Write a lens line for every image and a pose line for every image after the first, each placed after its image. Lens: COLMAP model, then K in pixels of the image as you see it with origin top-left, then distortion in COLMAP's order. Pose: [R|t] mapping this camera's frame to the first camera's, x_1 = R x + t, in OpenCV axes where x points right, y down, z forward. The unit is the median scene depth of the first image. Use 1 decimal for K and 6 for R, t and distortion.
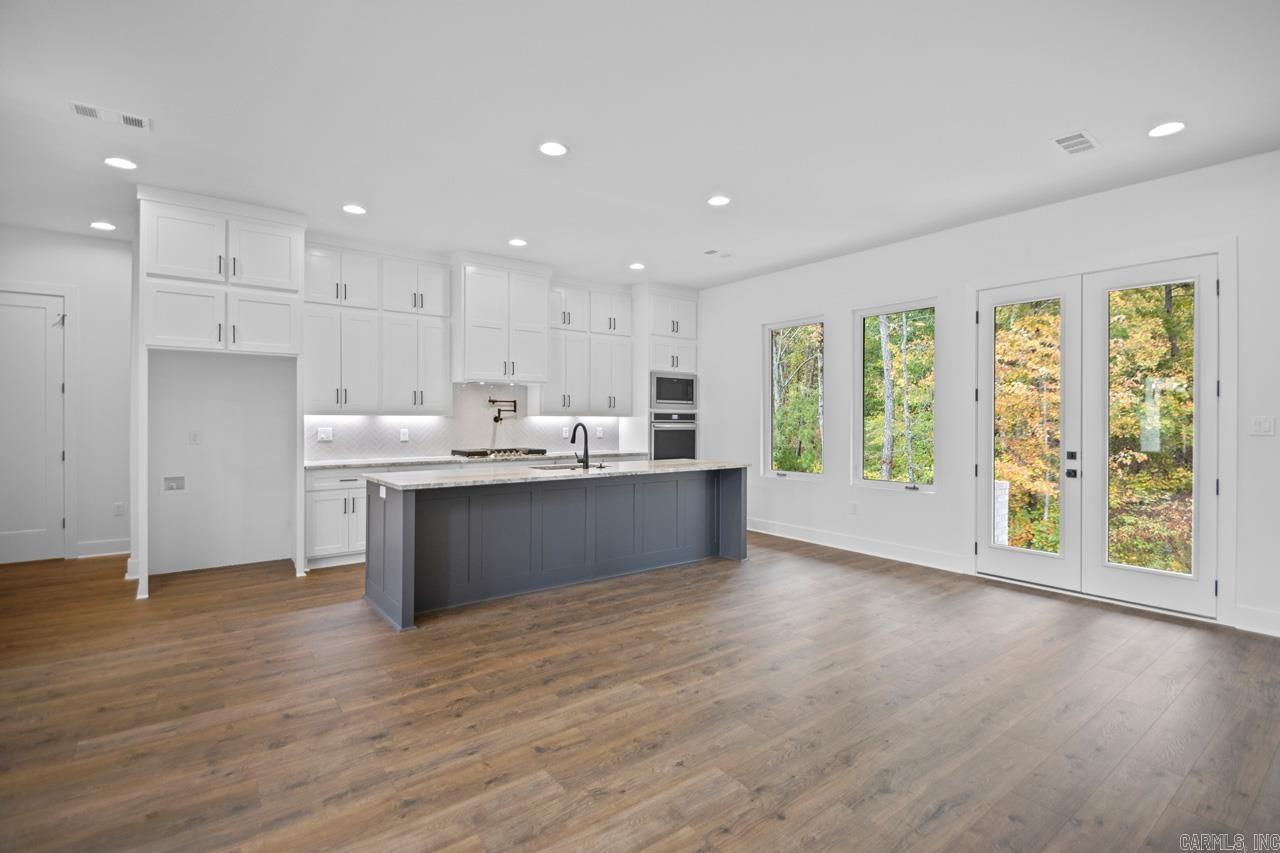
lens RADIAL K [[600.4, 0, 664.5], [0, 600.4, 415.2], [0, 0, 1]] dist [0.011992, -0.012980]
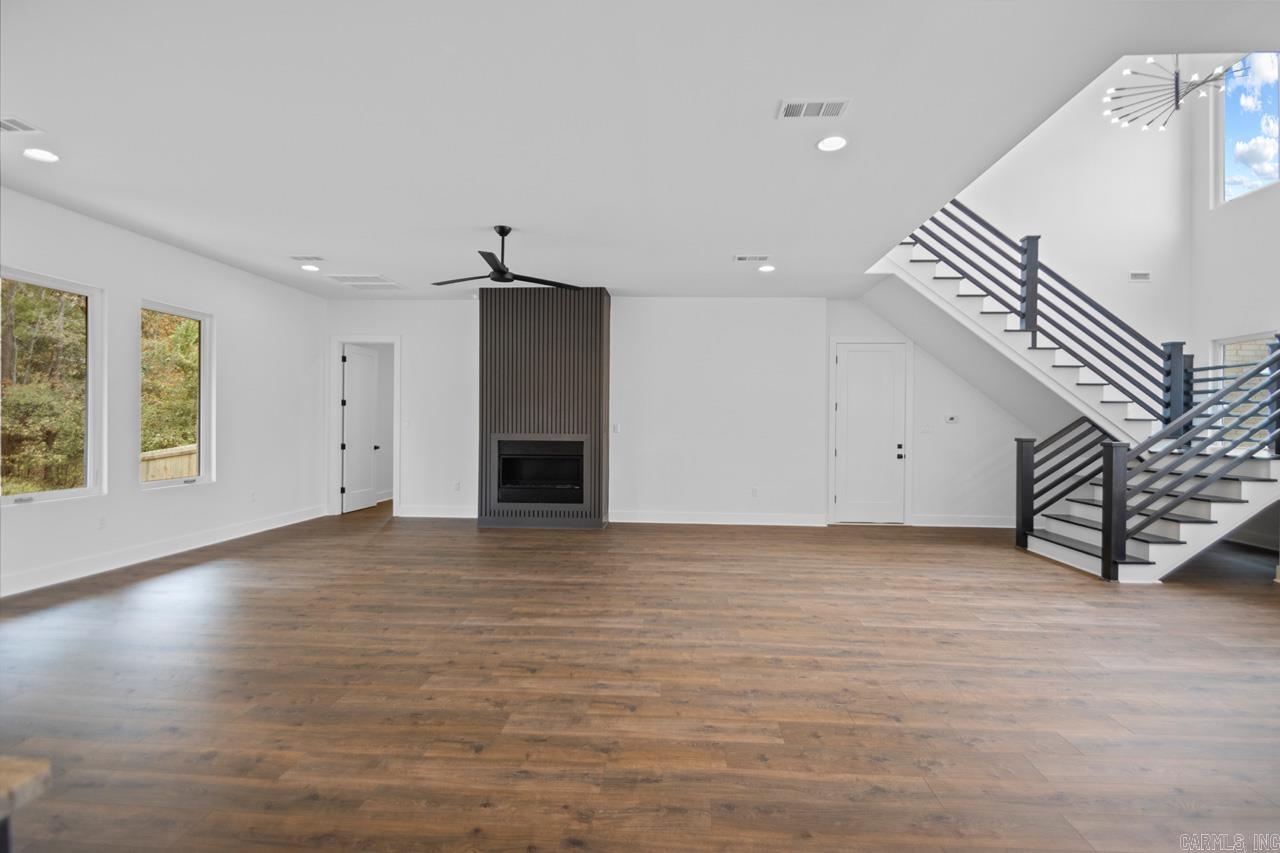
lens RADIAL K [[600.4, 0, 652.8], [0, 600.4, 422.5], [0, 0, 1]] dist [0.011992, -0.012980]
pose [[-0.747555, -0.009935, 0.664125, -0.585849], [-0.012764, 0.999918, 0.000590, 0.005469], [-0.664077, -0.008036, -0.747621, 0.844834]]
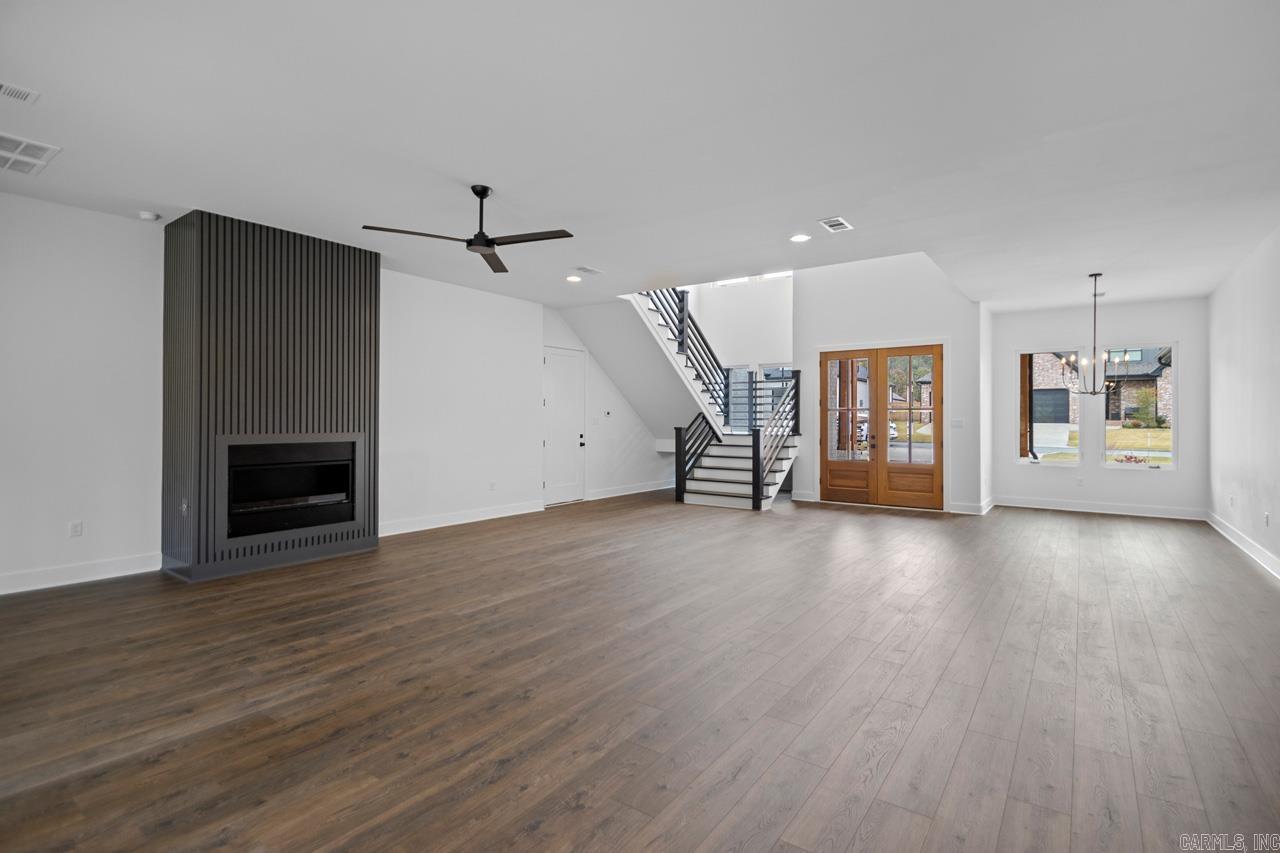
lens RADIAL K [[600.4, 0, 666.6], [0, 600.4, 418.6], [0, 0, 1]] dist [0.011992, -0.012980]
pose [[-0.959702, -0.007834, -0.280909, 0.399446], [-0.007354, 0.999969, -0.002762, 0.008752], [0.280922, -0.000585, -0.959730, 1.196200]]
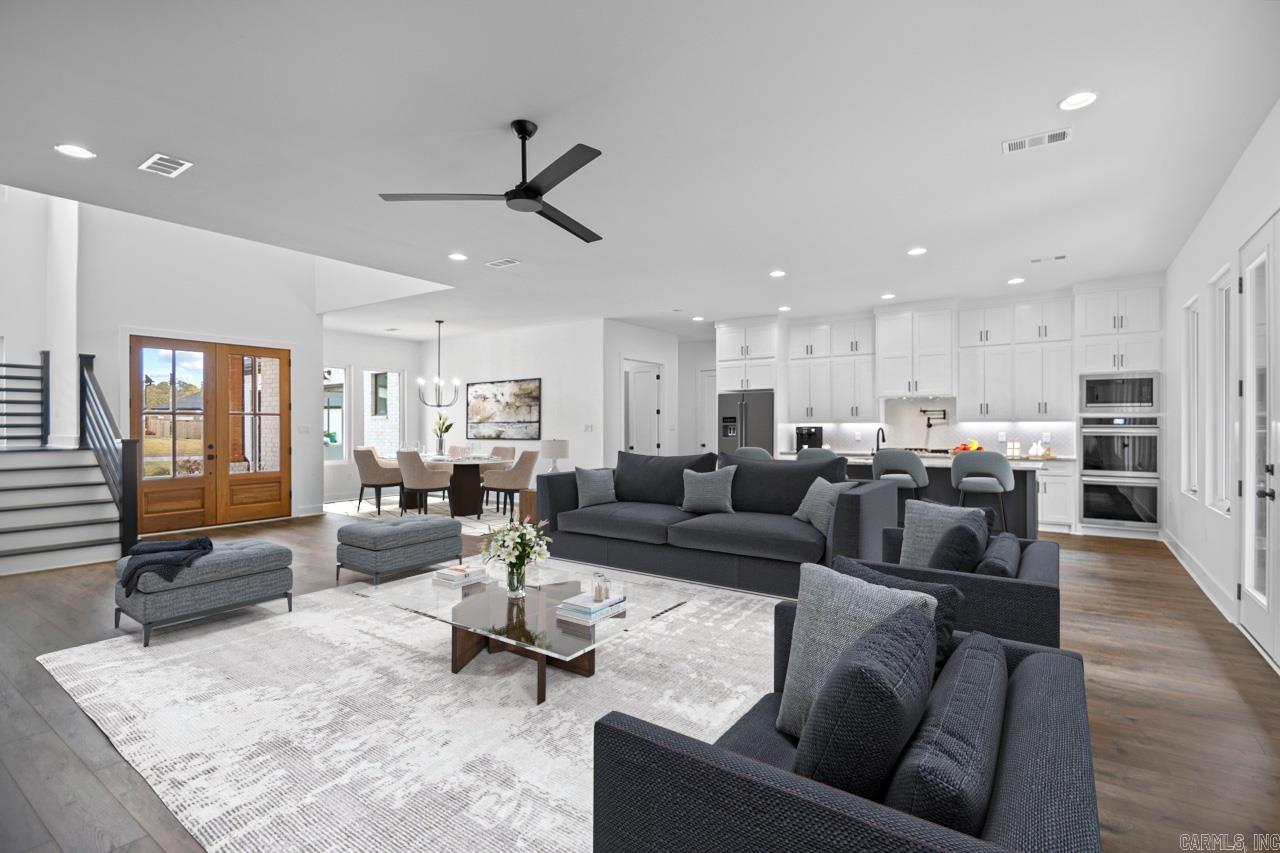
lens RADIAL K [[600.4, 0, 647.4], [0, 600.4, 425.5], [0, 0, 1]] dist [0.011992, -0.012980]
pose [[0.293792, -0.009843, -0.955819, 1.198554], [0.005204, 0.999949, -0.008698, 0.023696], [0.955855, -0.002418, 0.293828, 0.089220]]
